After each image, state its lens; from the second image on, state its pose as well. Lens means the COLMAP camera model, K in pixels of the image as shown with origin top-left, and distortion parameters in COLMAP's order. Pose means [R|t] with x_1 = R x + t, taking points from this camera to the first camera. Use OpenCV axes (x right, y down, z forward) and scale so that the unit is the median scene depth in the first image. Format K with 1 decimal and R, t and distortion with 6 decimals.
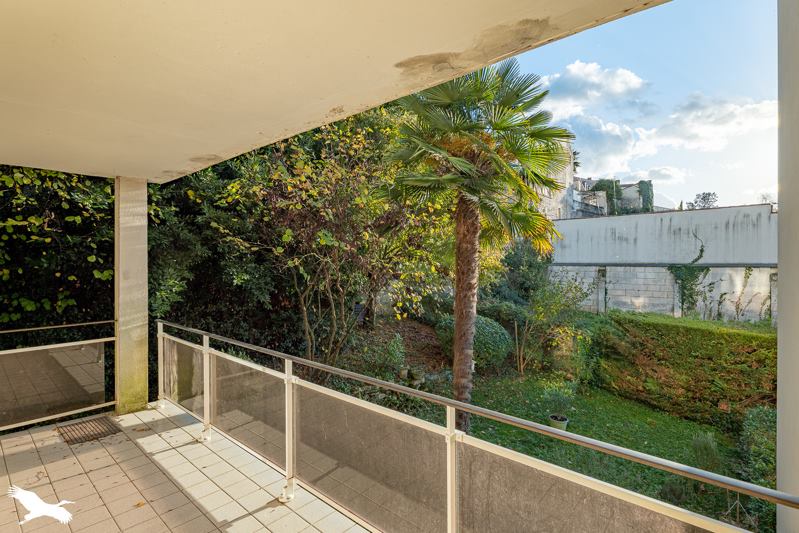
lens RADIAL K [[394.2, 0, 399.5], [0, 394.2, 266.5], [0, 0, 1]] dist [-0.001032, -0.000153]
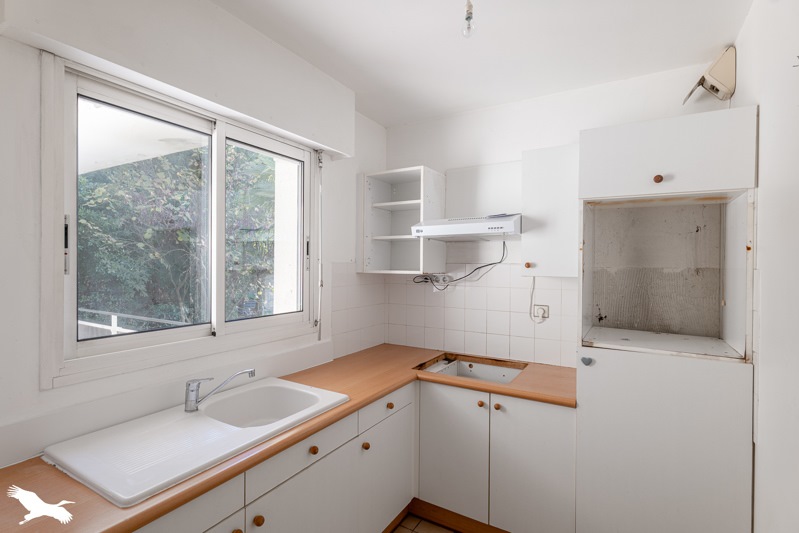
lens RADIAL K [[394.2, 0, 399.5], [0, 394.2, 266.5], [0, 0, 1]] dist [-0.001032, -0.000153]
pose [[0.983213, 0.002719, 0.182443, 0.222979], [-0.002263, 0.999994, -0.002706, 0.022845], [-0.182449, 0.002247, 0.983213, -0.288831]]
